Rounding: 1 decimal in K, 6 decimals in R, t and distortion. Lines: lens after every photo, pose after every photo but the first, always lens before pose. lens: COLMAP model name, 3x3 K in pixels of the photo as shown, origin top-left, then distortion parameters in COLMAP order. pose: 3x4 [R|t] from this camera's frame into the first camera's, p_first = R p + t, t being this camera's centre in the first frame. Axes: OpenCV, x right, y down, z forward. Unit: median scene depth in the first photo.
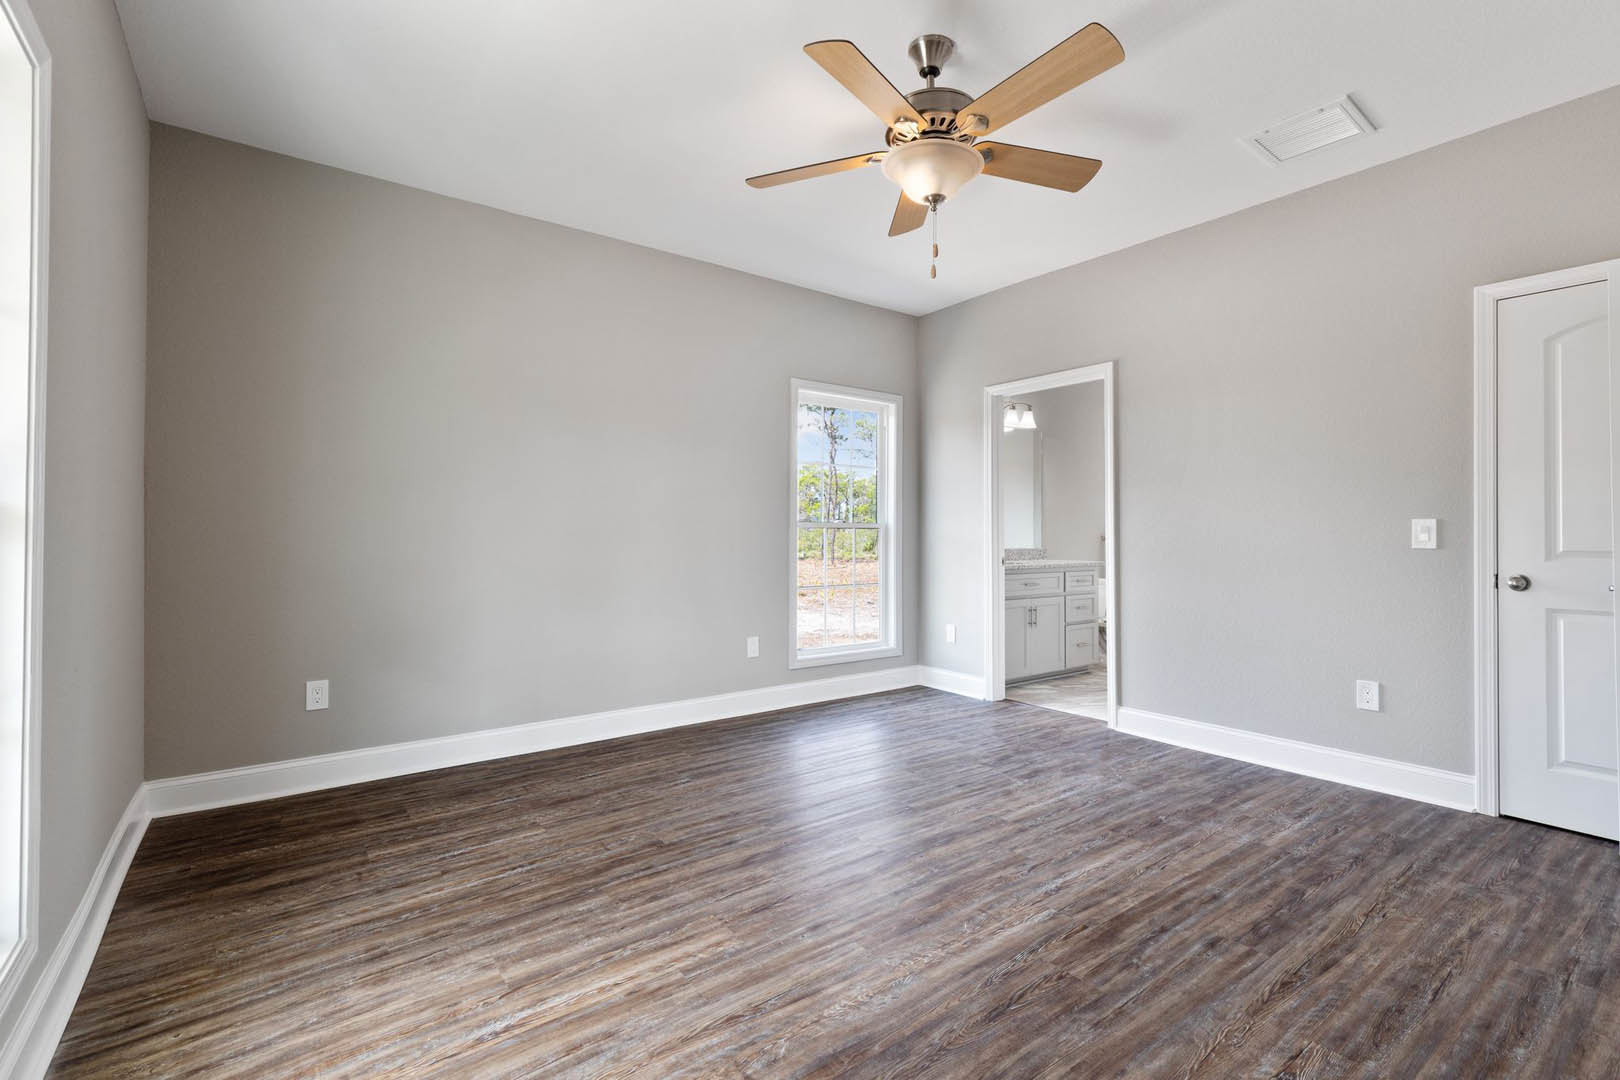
lens RADIAL K [[729.9, 0, 825.8], [0, 729.9, 538.9], [0, 0, 1]] dist [0.008534, 0.000400]
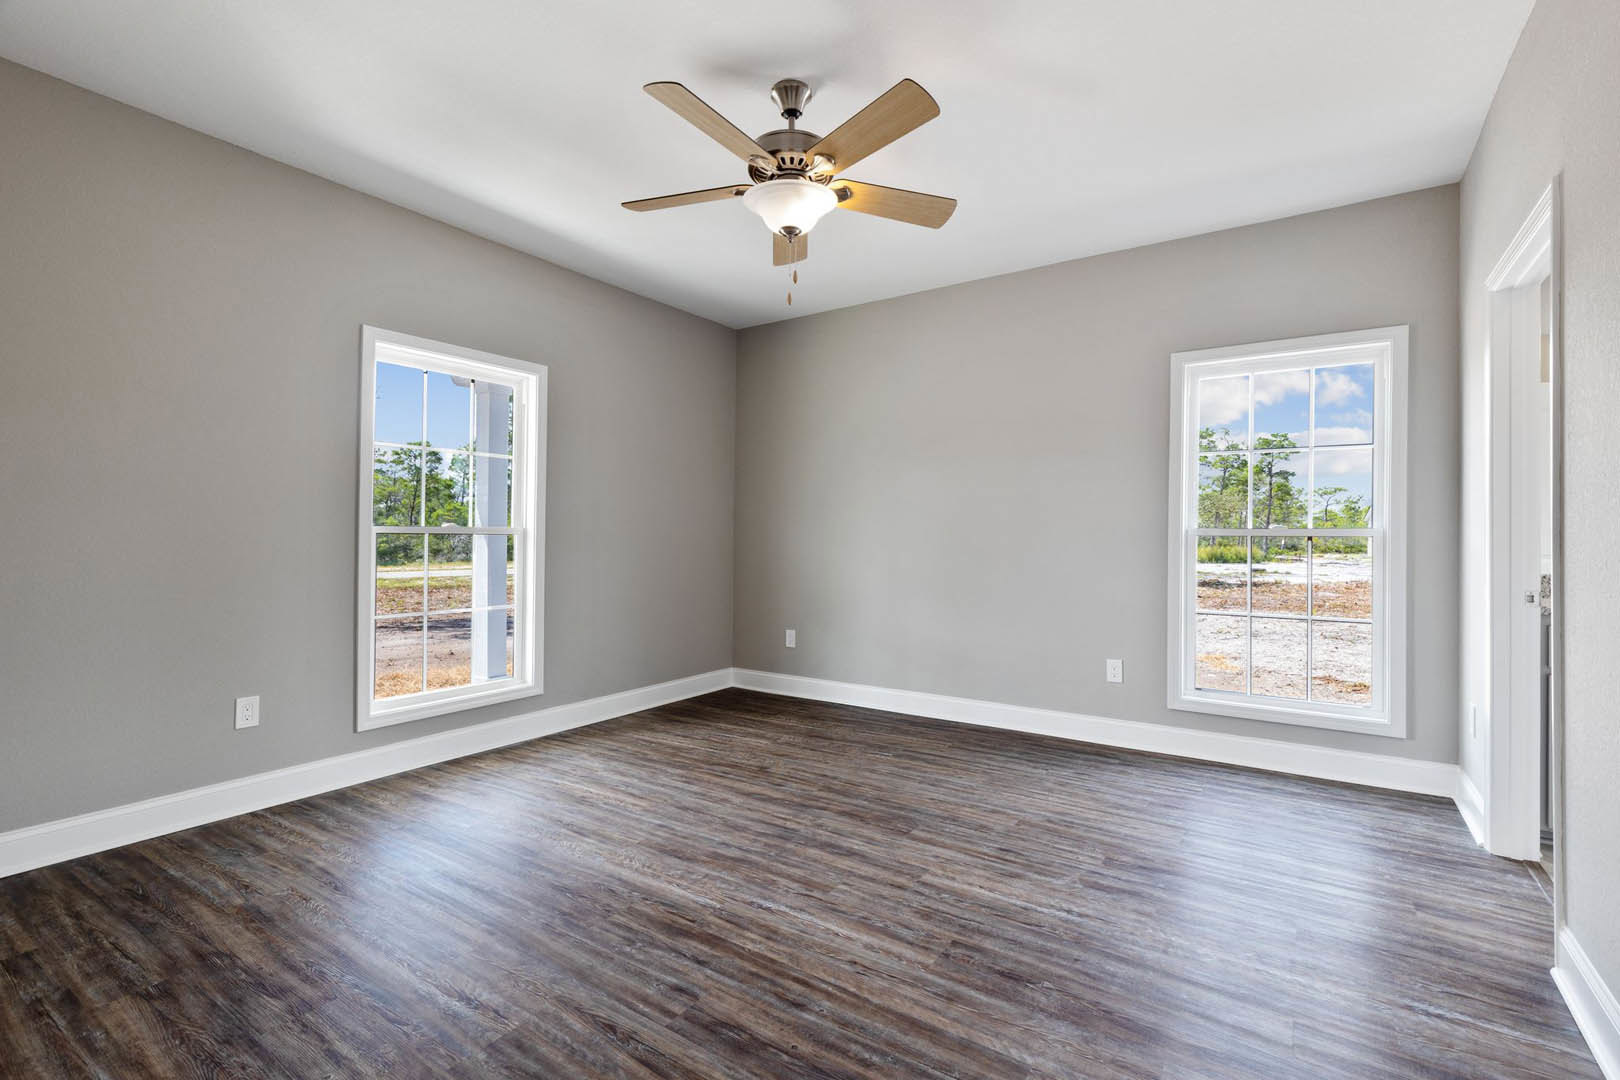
lens RADIAL K [[730.7, 0, 824.0], [0, 730.7, 524.6], [0, 0, 1]] dist [0.006812, -0.000124]
pose [[0.323158, -0.018828, -0.946158, 1.208116], [-0.009202, 0.999692, -0.023036, -0.011557], [0.946300, 0.016151, 0.322885, 0.709536]]
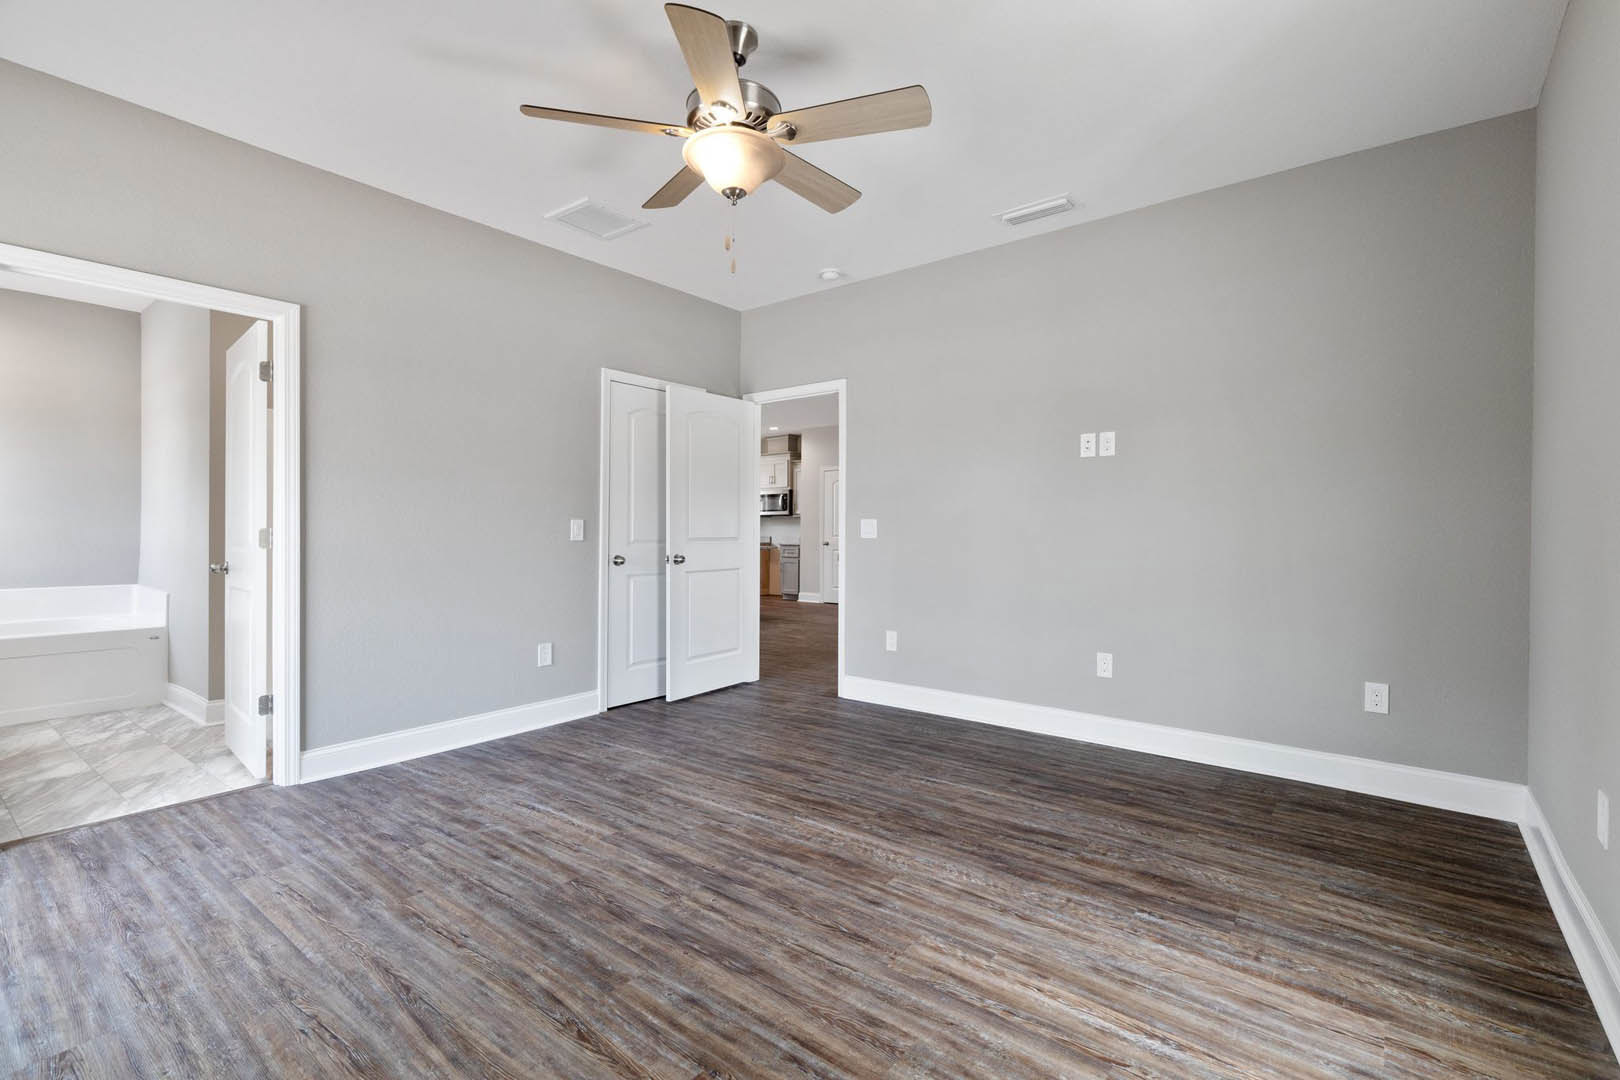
lens RADIAL K [[729.9, 0, 825.8], [0, 729.9, 538.9], [0, 0, 1]] dist [0.008534, 0.000400]
pose [[-0.250224, -0.012383, 0.968109, -0.863607], [0.009365, 0.999840, 0.015209, -0.010579], [-0.968143, 0.012872, -0.250068, 1.131250]]
